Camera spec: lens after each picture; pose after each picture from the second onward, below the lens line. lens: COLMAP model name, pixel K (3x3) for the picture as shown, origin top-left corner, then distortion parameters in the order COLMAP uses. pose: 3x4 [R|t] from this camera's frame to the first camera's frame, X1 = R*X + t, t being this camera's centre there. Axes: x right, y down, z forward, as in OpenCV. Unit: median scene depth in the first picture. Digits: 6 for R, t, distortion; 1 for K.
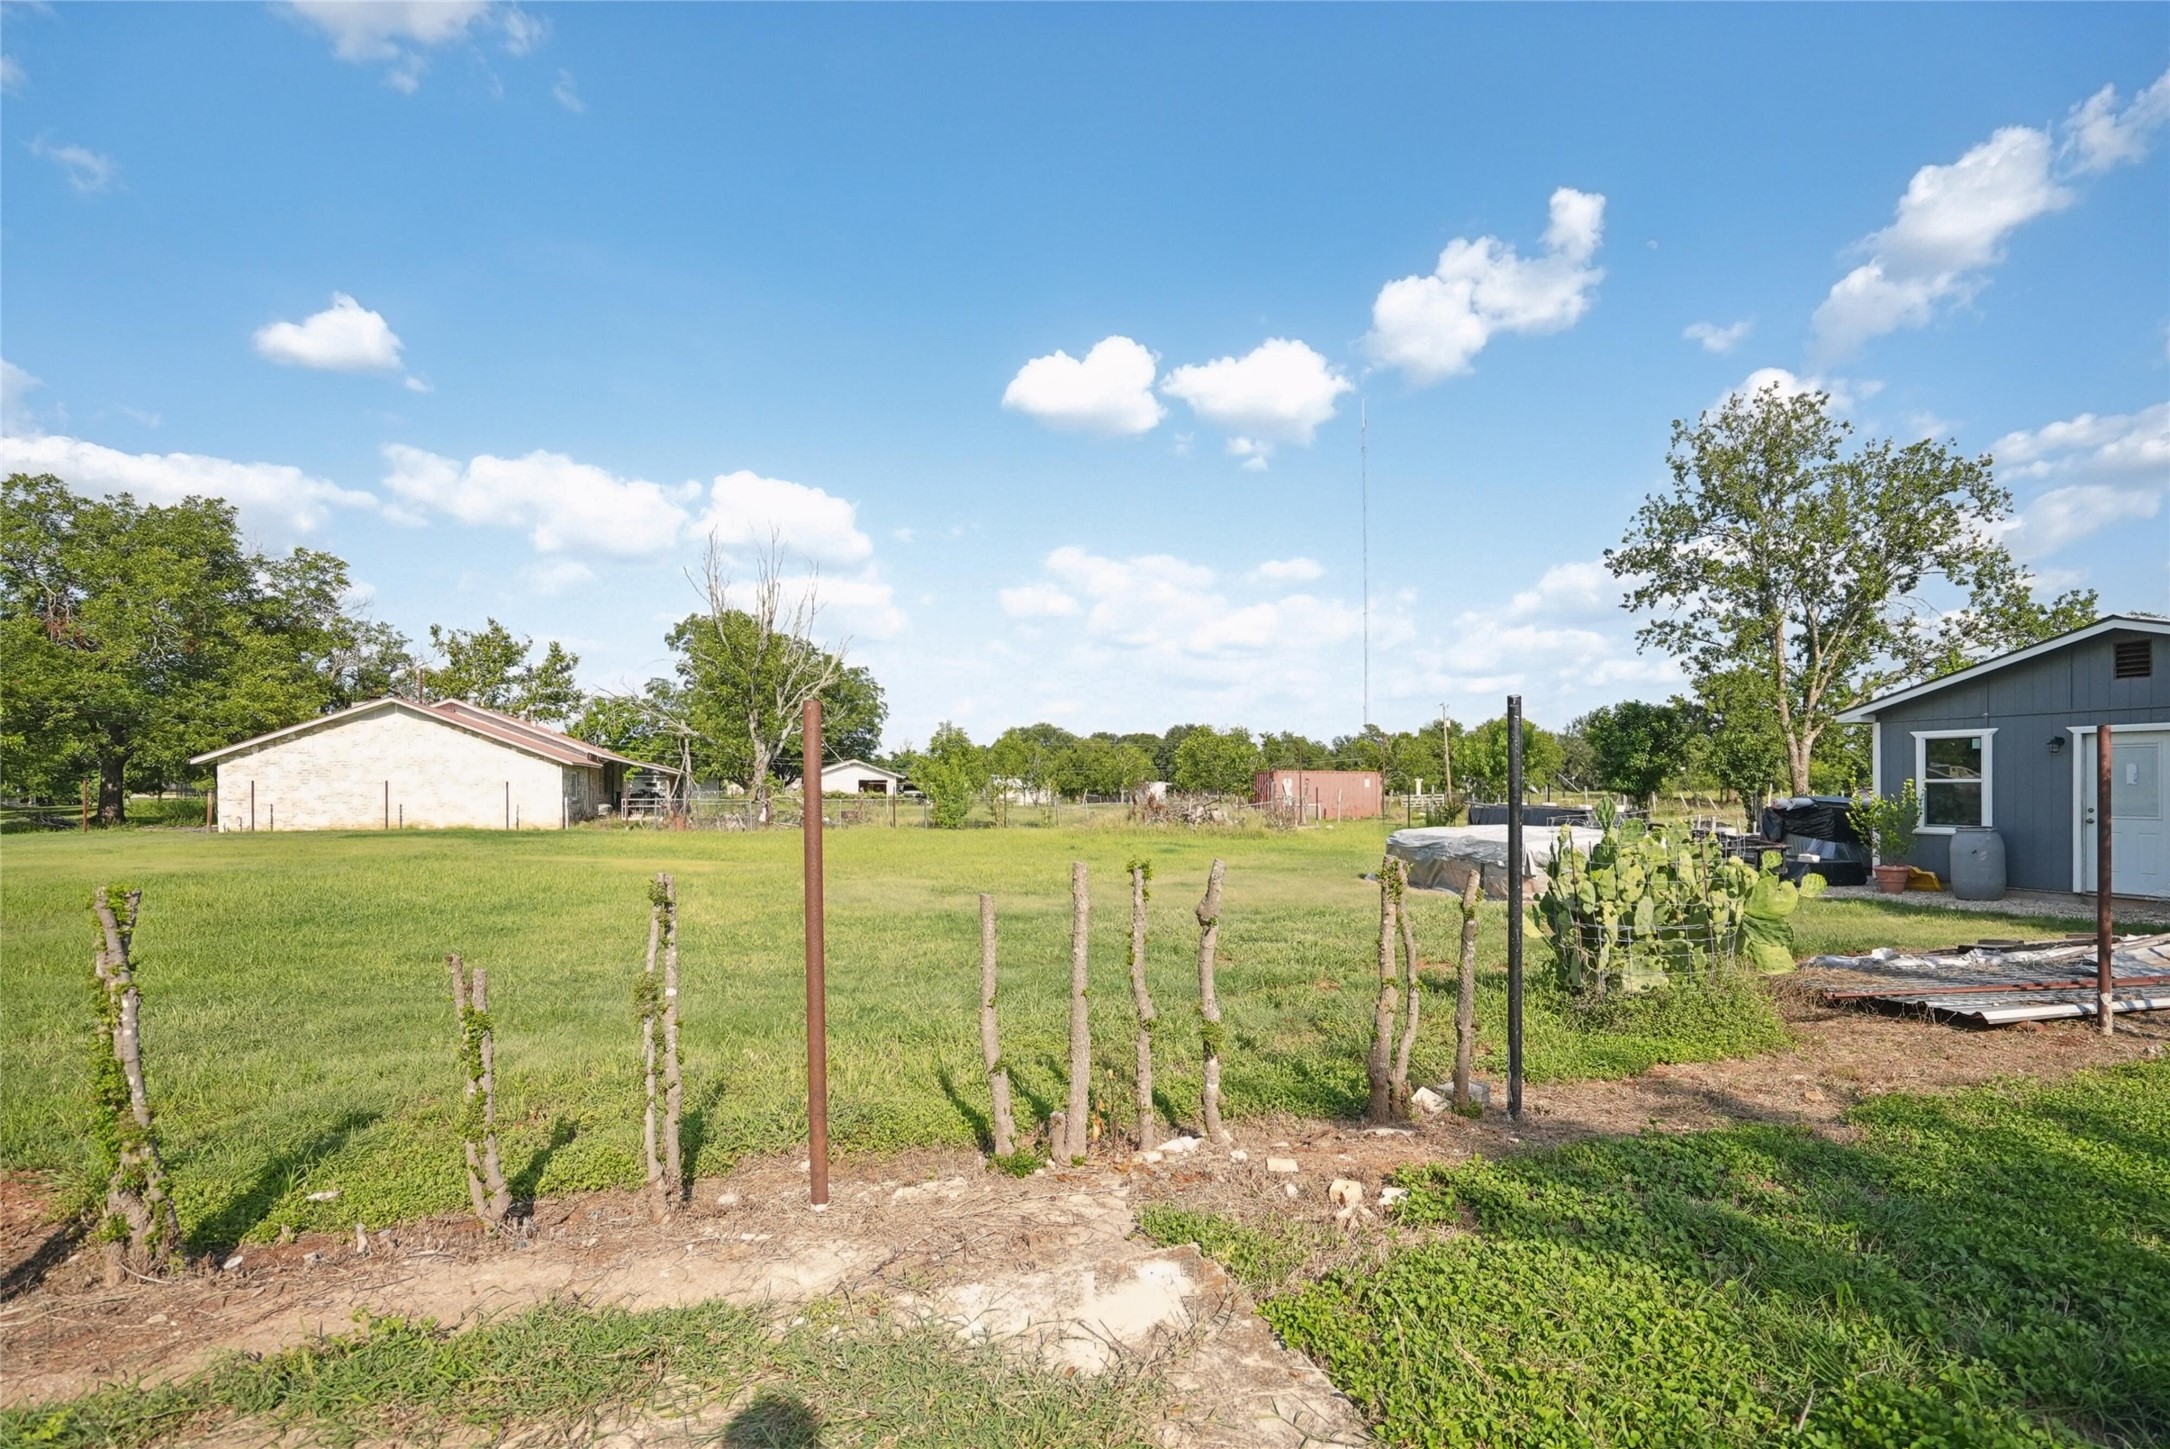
lens RADIAL K [[1057.8, 0, 1070.2], [0, 1057.8, 783.7], [0, 0, 1]] dist [-0.041972, 0.017657]
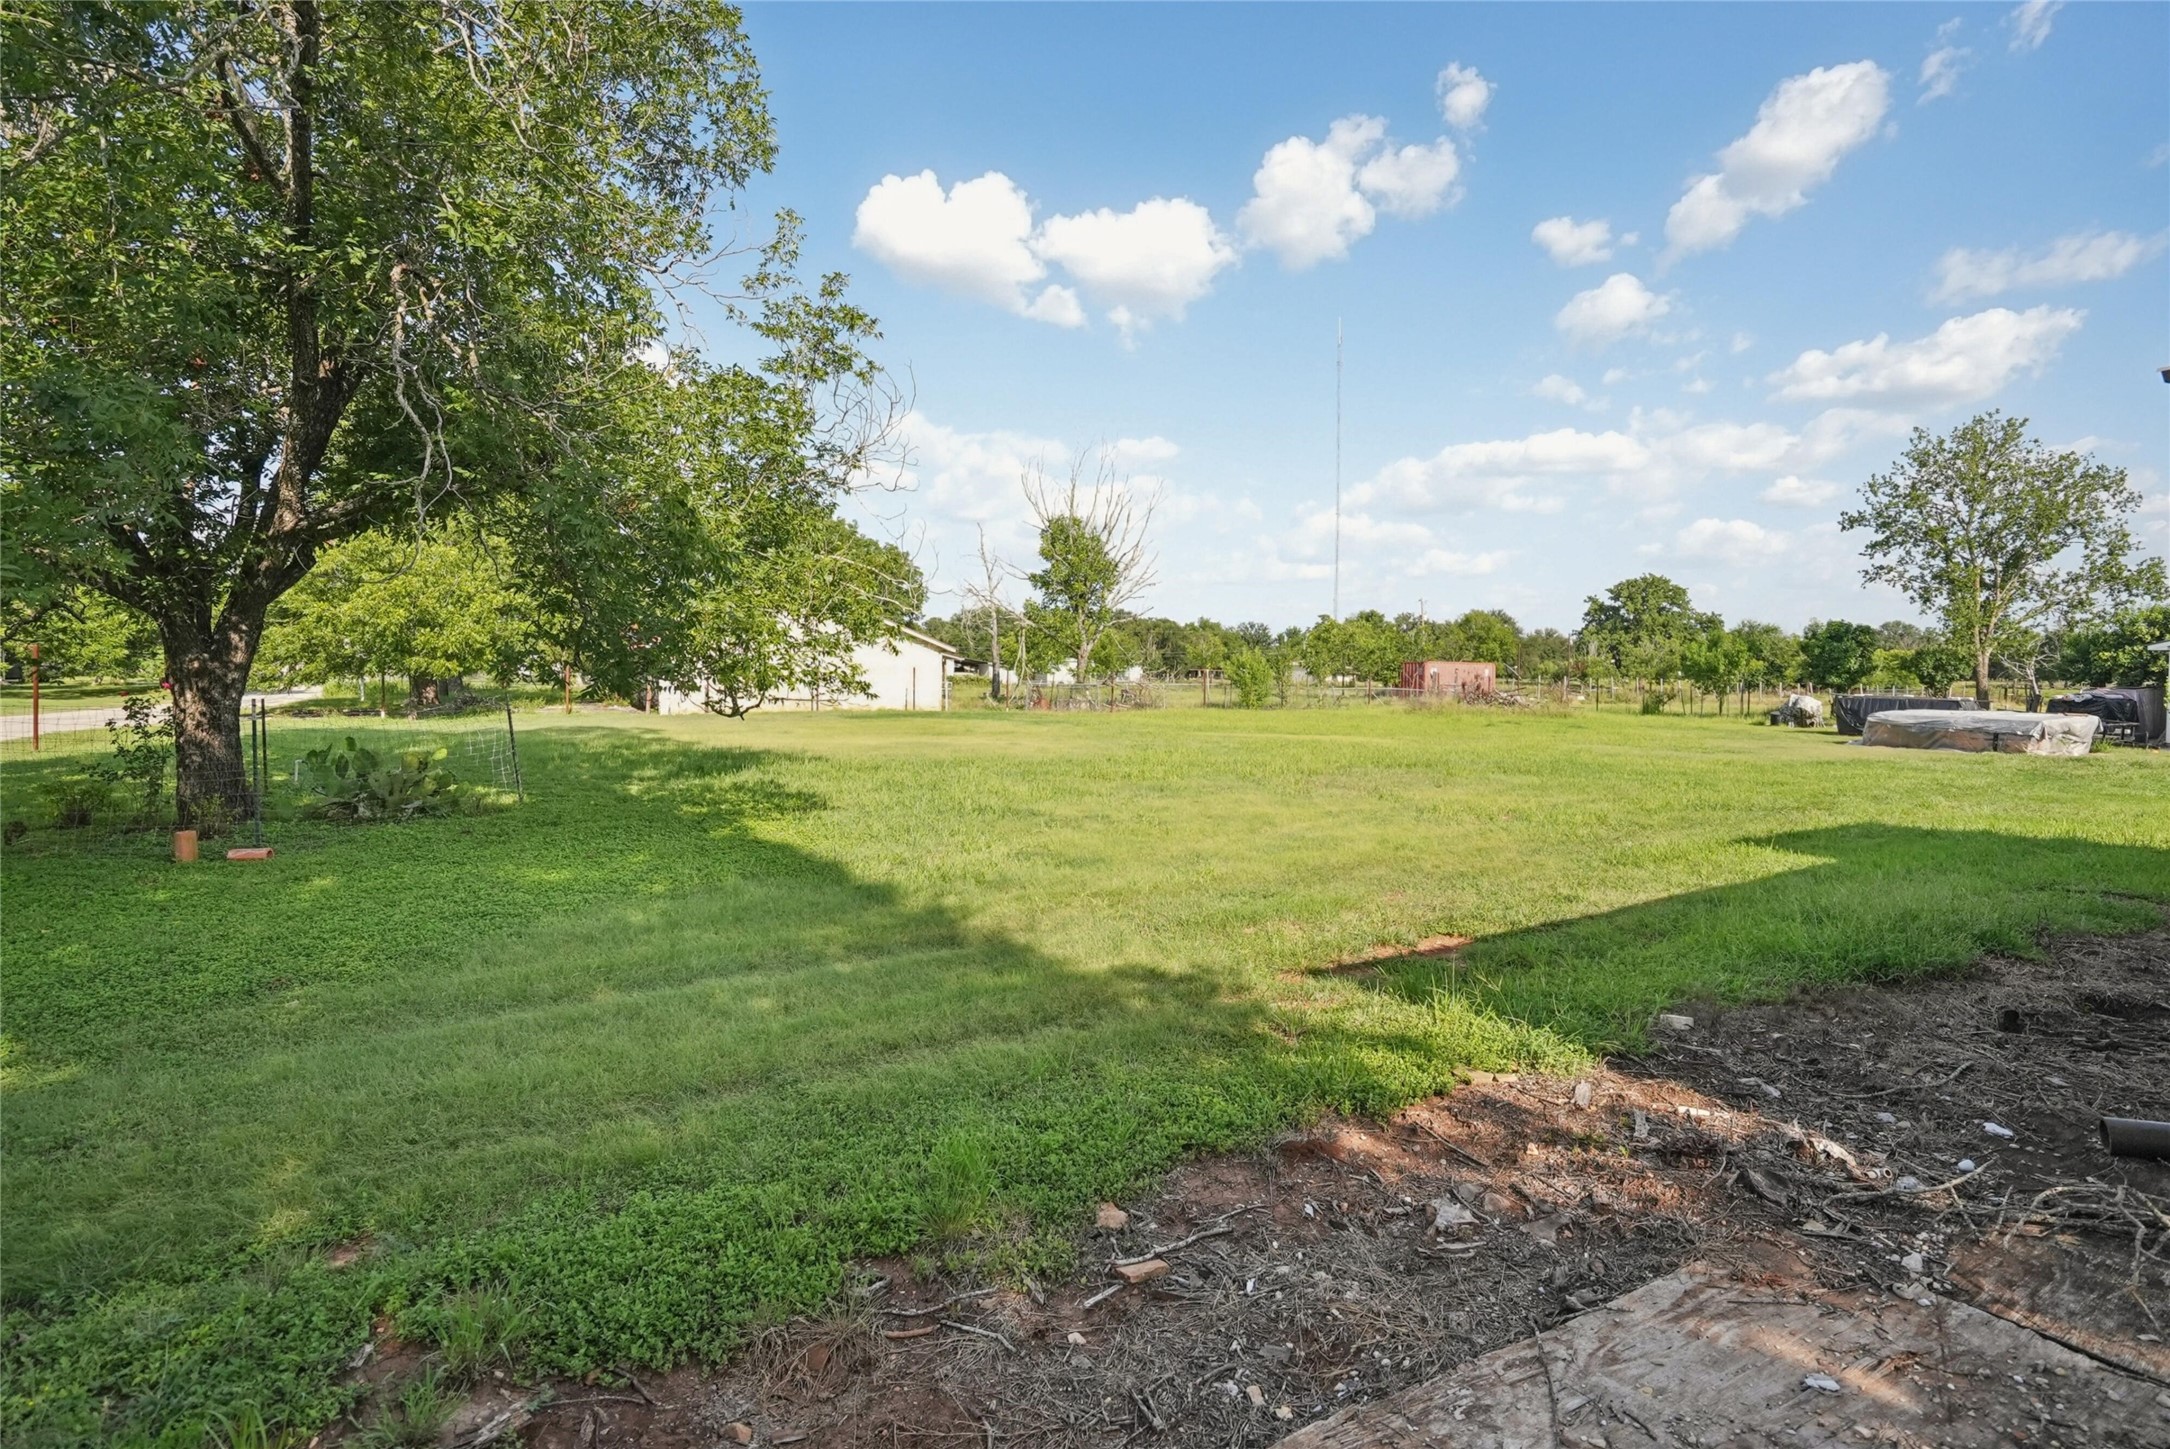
lens RADIAL K [[1026.4, 0, 1099.9], [0, 1026.4, 705.2], [0, 0, 1]] dist [-0.051722, 0.016409]
pose [[0.983809, 0.002980, 0.179193, -0.527645], [-0.010385, 0.999130, 0.040400, -0.007386], [-0.178917, -0.041606, 0.982984, -0.110294]]
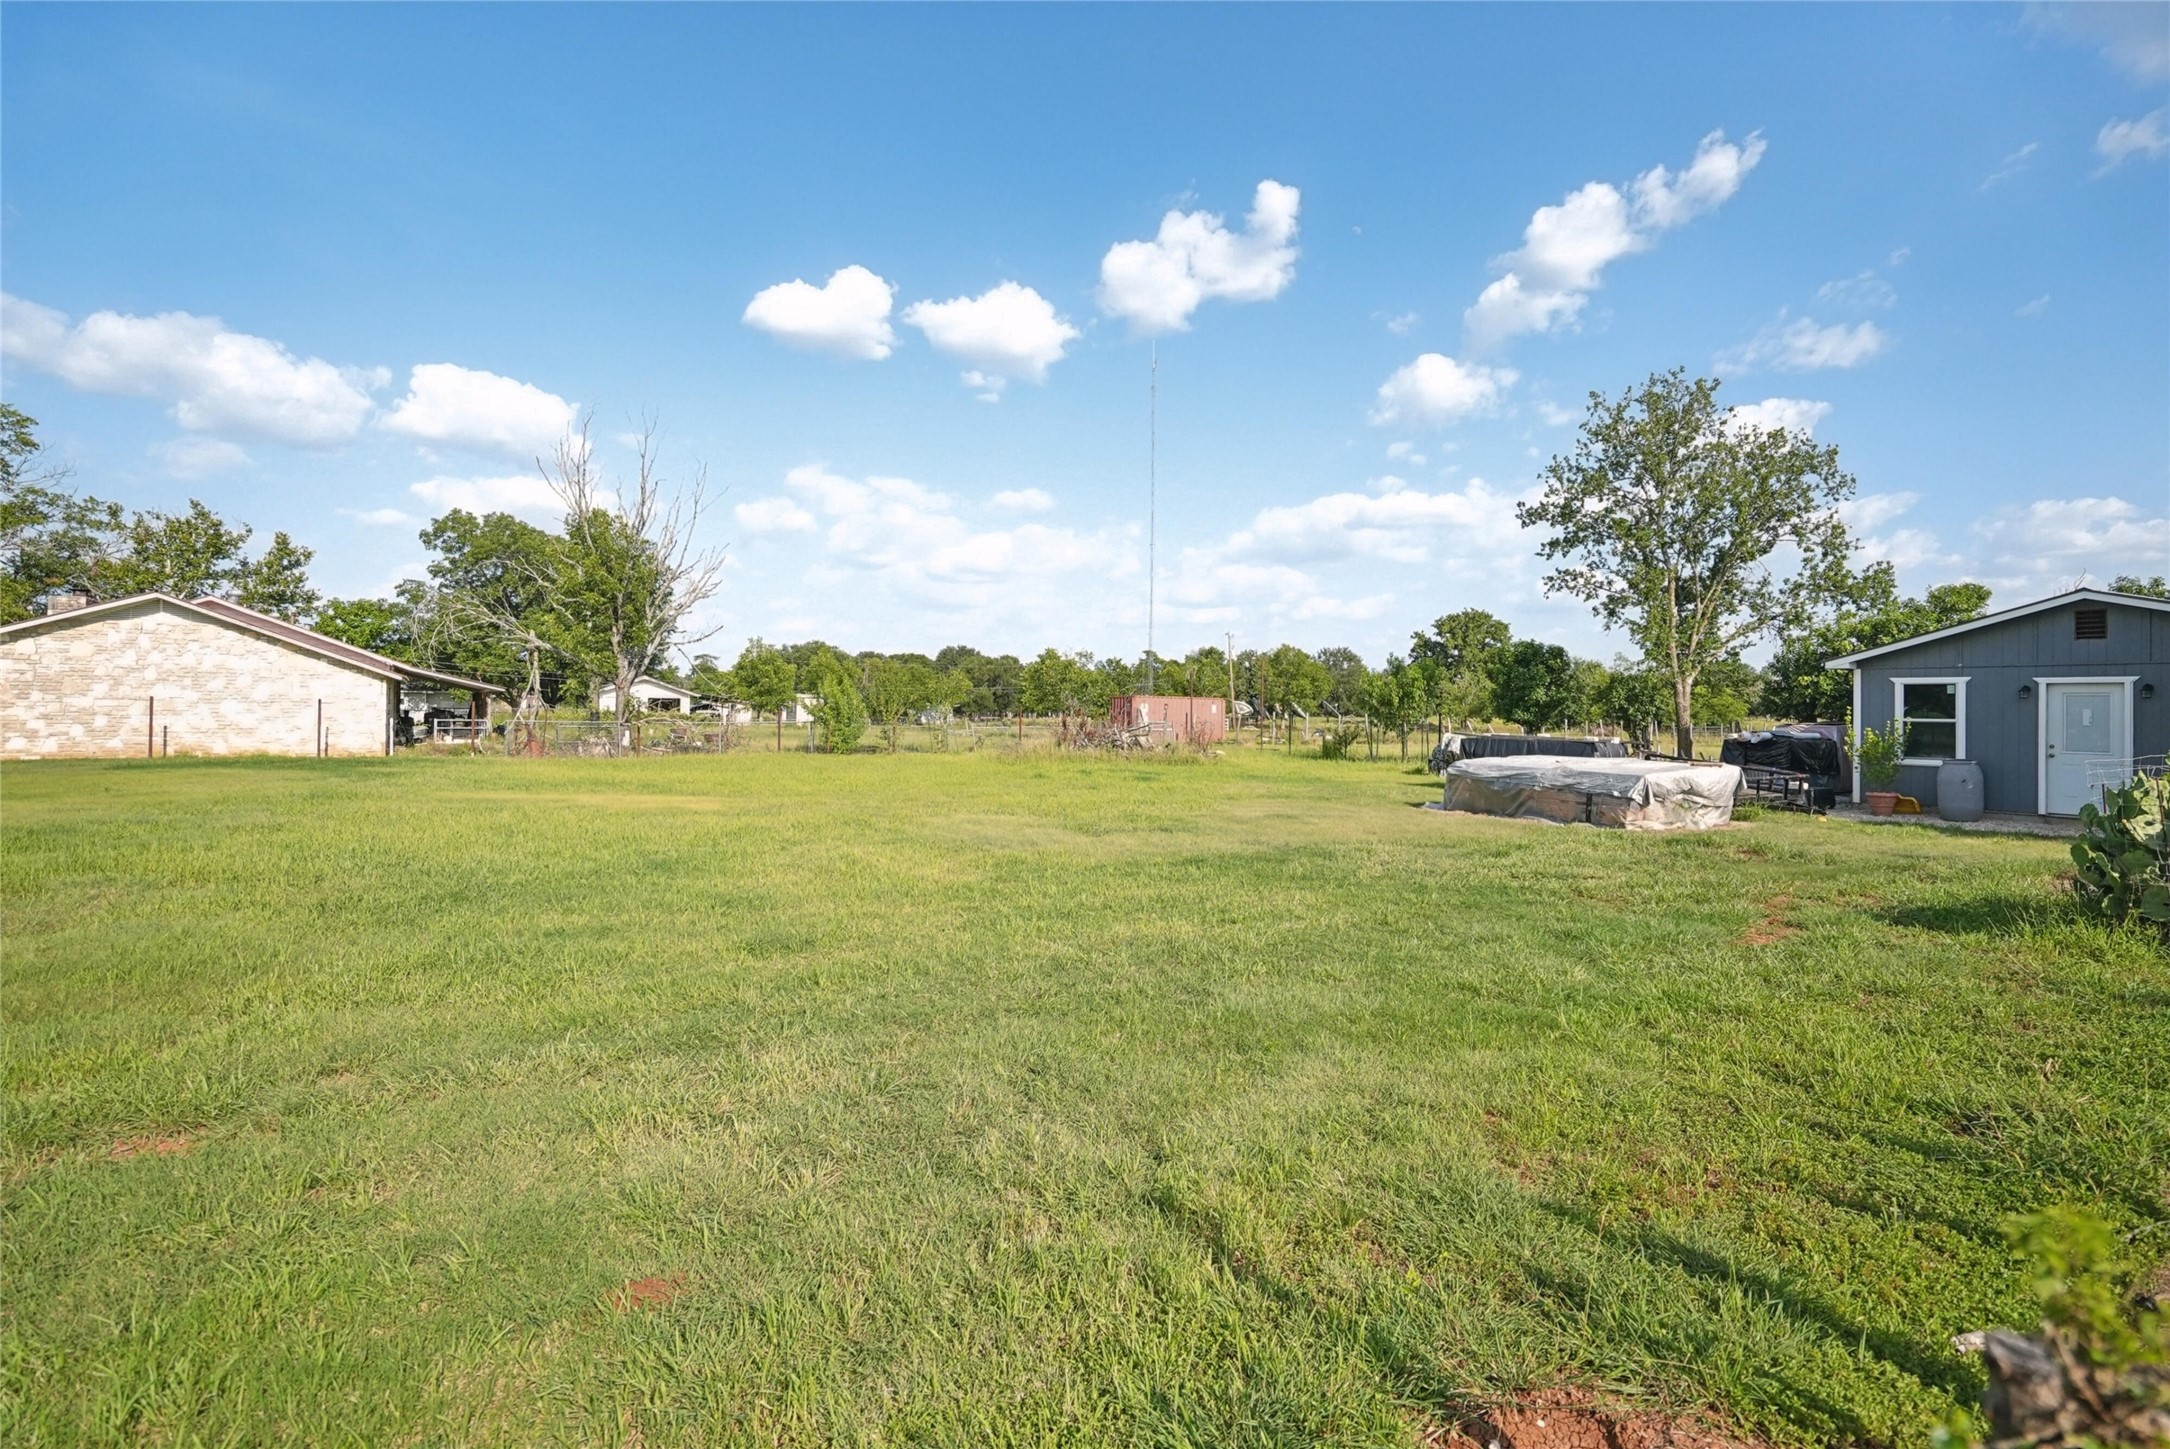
lens RADIAL K [[1026.4, 0, 1099.9], [0, 1026.4, 705.2], [0, 0, 1]] dist [-0.051722, 0.016409]
pose [[0.961938, 0.010569, 0.273062, -0.152793], [-0.011125, 0.999938, 0.000487, -0.004142], [-0.273040, -0.003506, 0.961996, 0.067392]]
